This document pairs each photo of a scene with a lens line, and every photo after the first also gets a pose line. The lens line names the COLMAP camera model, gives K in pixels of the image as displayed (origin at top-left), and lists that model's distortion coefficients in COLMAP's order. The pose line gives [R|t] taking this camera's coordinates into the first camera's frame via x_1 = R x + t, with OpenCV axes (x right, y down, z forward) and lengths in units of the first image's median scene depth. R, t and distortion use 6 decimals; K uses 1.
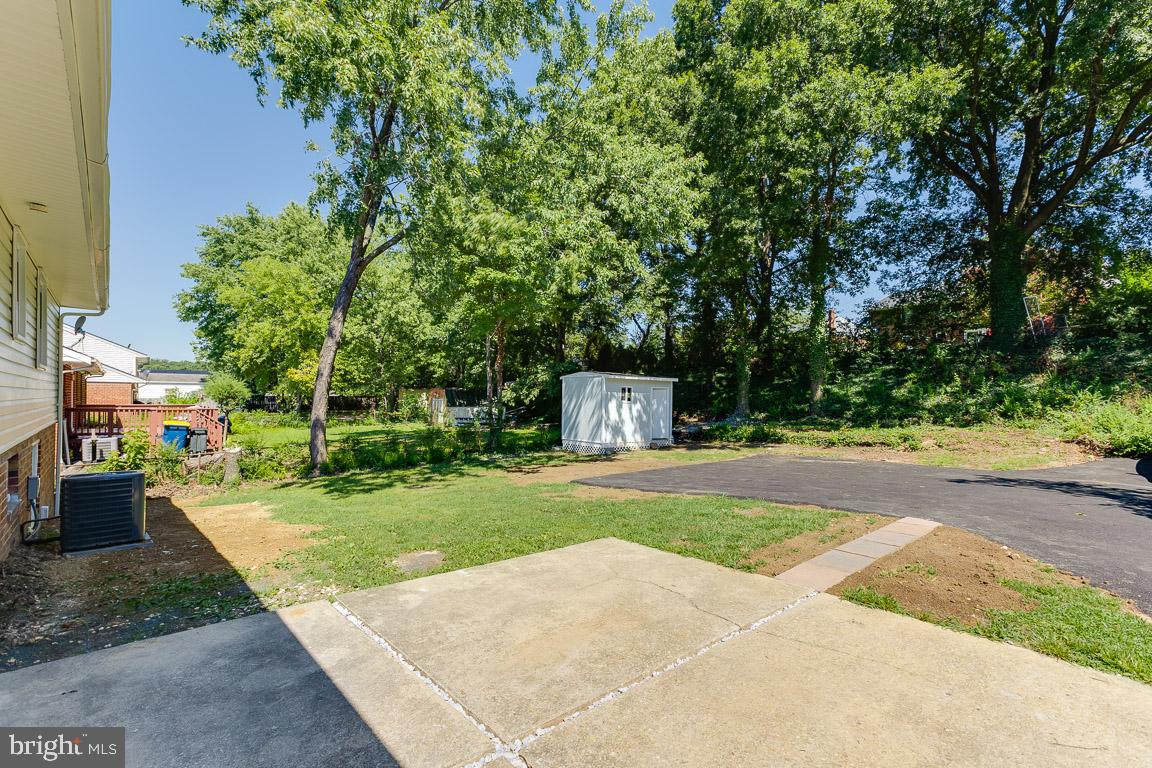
lens RADIAL K [[512.3, 0, 576.2], [0, 512.3, 388.9], [0, 0, 1]] dist [0.001725, 0.000048]
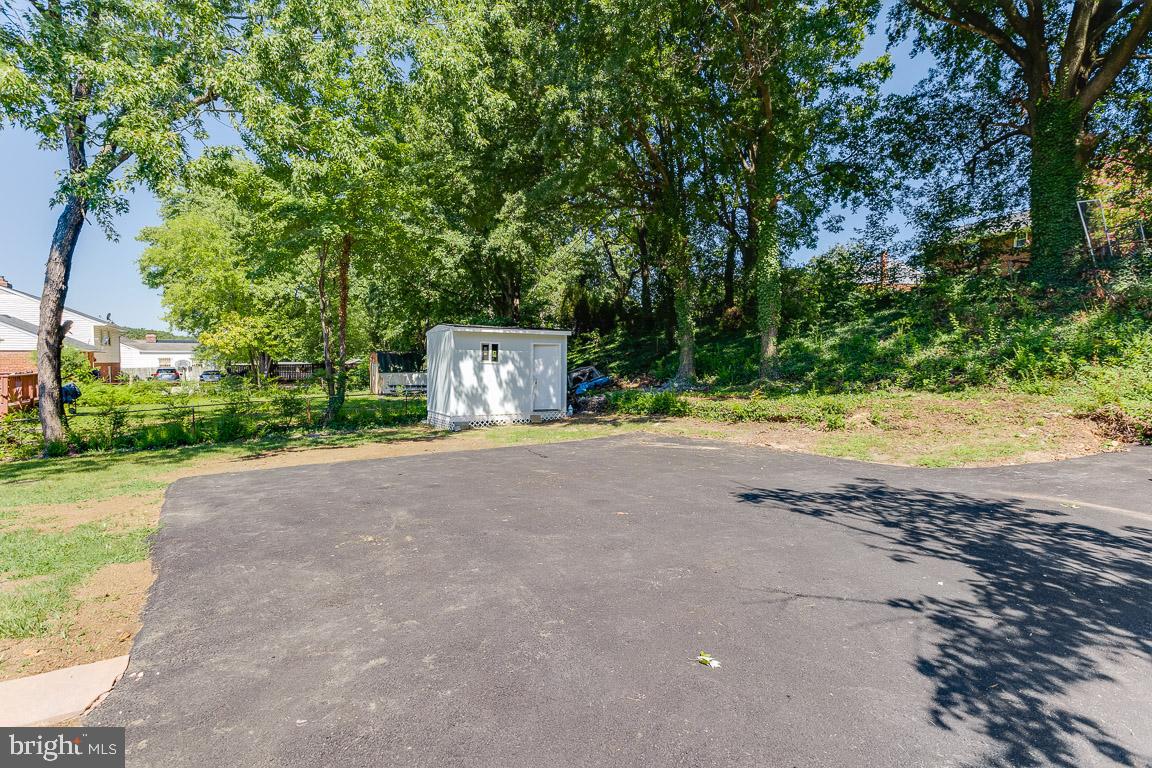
lens RADIAL K [[525.8, 0, 579.0], [0, 525.8, 375.7], [0, 0, 1]] dist [-0.002438, -0.000725]
pose [[0.990942, -0.009465, -0.133955, 0.328337], [0.014567, 0.999203, 0.037159, 0.017884], [0.133497, -0.038774, 0.990290, 0.231070]]
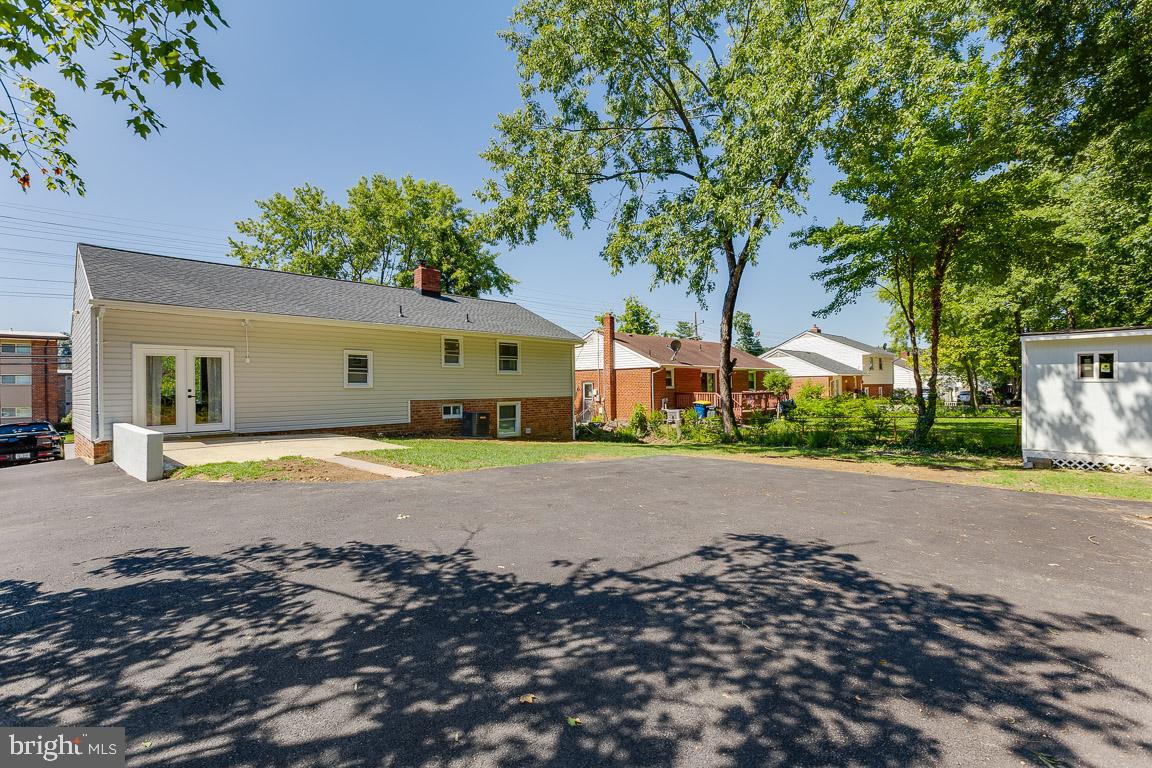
lens RADIAL K [[512.3, 0, 576.2], [0, 512.3, 388.9], [0, 0, 1]] dist [0.001725, 0.000048]
pose [[0.069416, -0.010536, -0.997532, 0.587515], [0.023950, 0.999674, -0.008892, 0.025426], [0.997300, -0.023274, 0.069646, 0.405050]]
